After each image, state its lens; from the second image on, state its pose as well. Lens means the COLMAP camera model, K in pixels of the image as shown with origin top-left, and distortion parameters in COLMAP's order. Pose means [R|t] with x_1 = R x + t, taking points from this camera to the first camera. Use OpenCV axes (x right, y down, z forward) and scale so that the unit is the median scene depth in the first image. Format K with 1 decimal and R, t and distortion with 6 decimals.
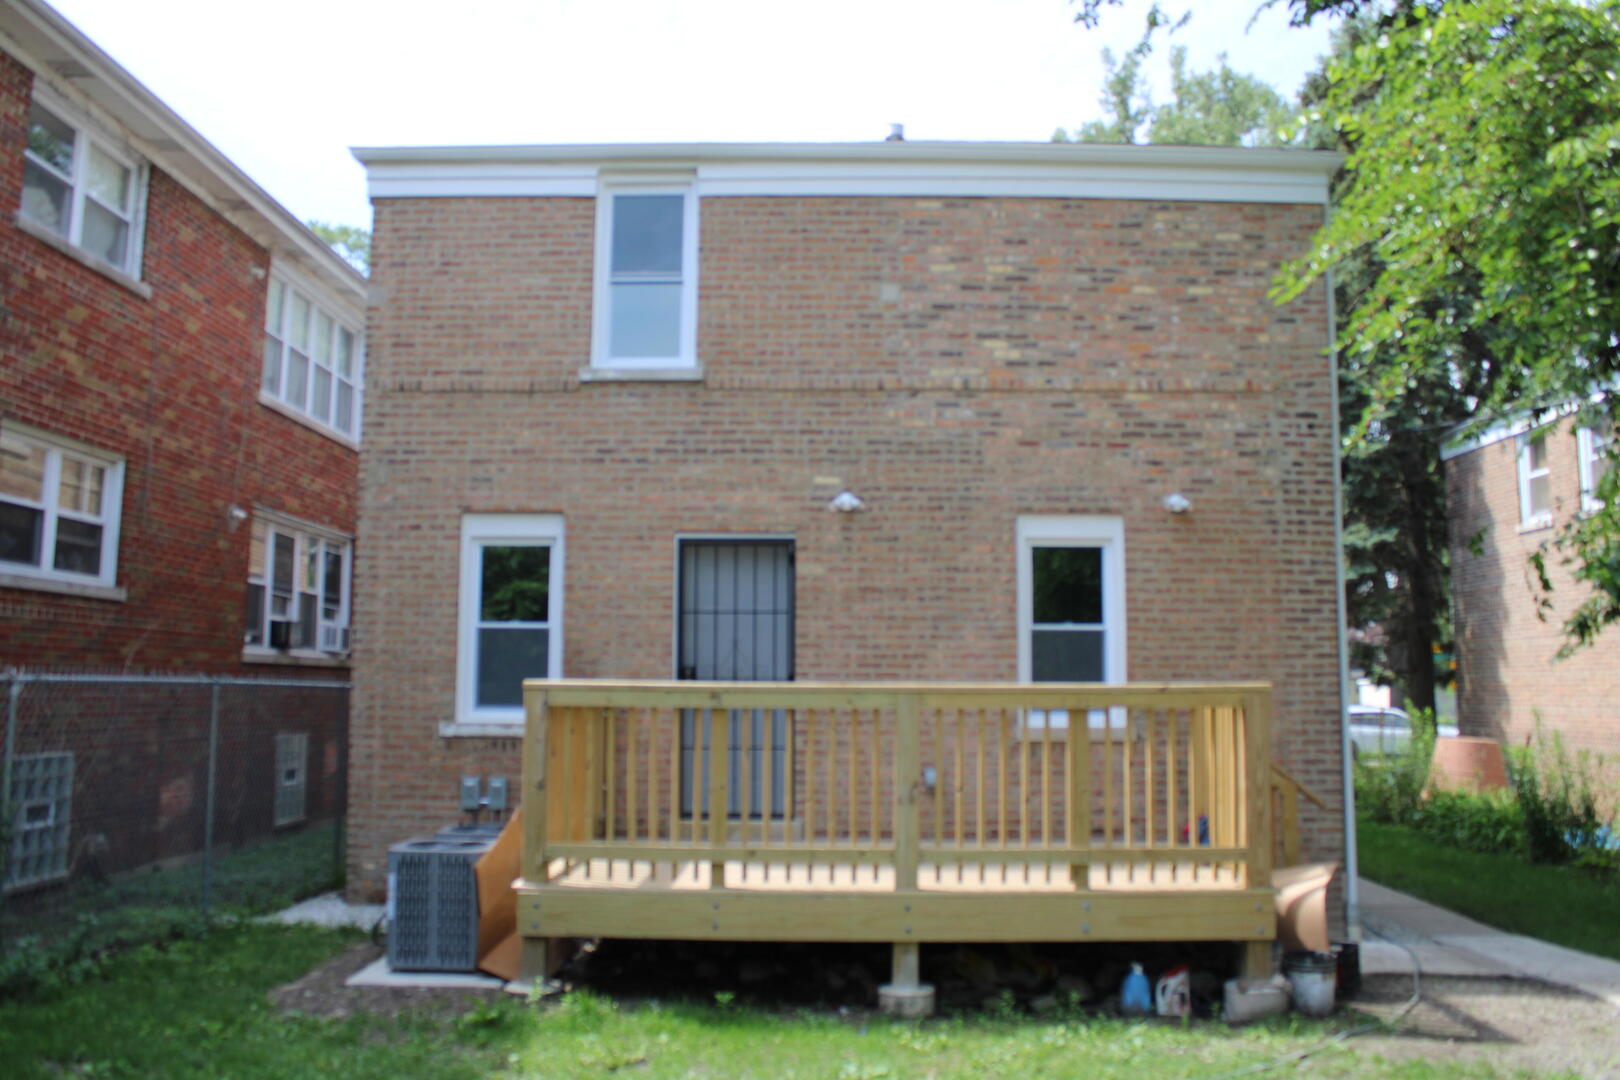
lens RADIAL K [[1367.4, 0, 810.0], [0, 1367.4, 532.4], [0, 0, 1]] dist [-0.117849, 0.051445]
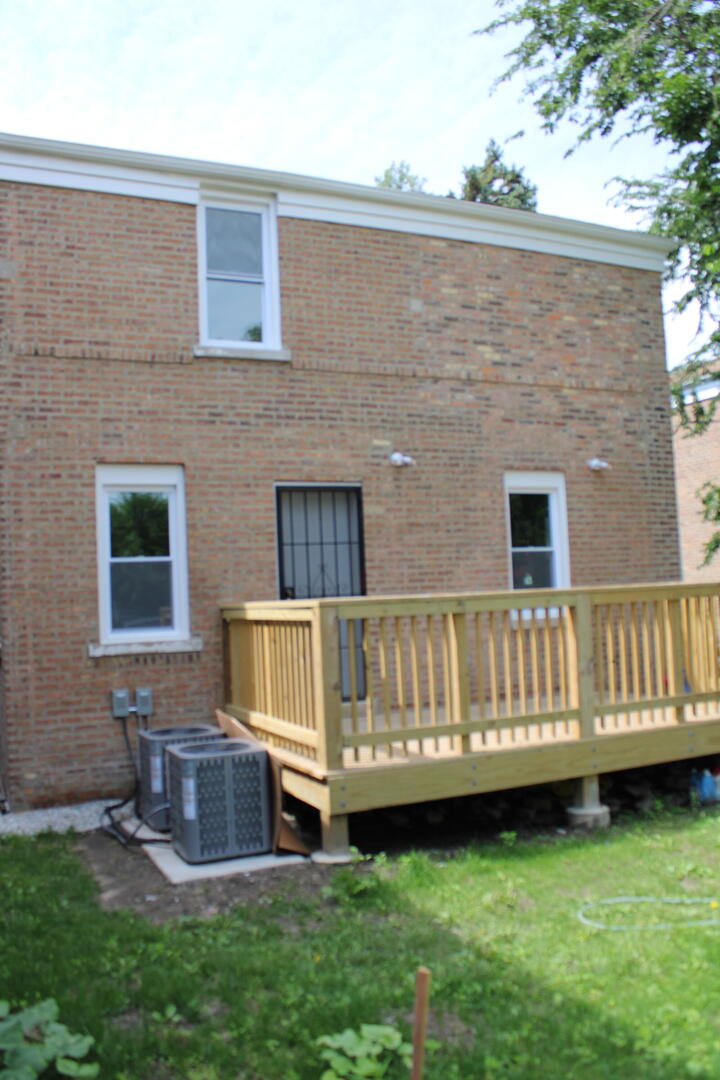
lens RADIAL K [[911.6, 0, 361.7], [0, 911.6, 540.9], [0, 0, 1]] dist [-0.117849, 0.051445]
pose [[0.906136, -0.020368, 0.422496, -0.378403], [0.002635, 0.999092, 0.042515, 0.019201], [-0.422978, -0.037411, 0.905367, 0.205795]]
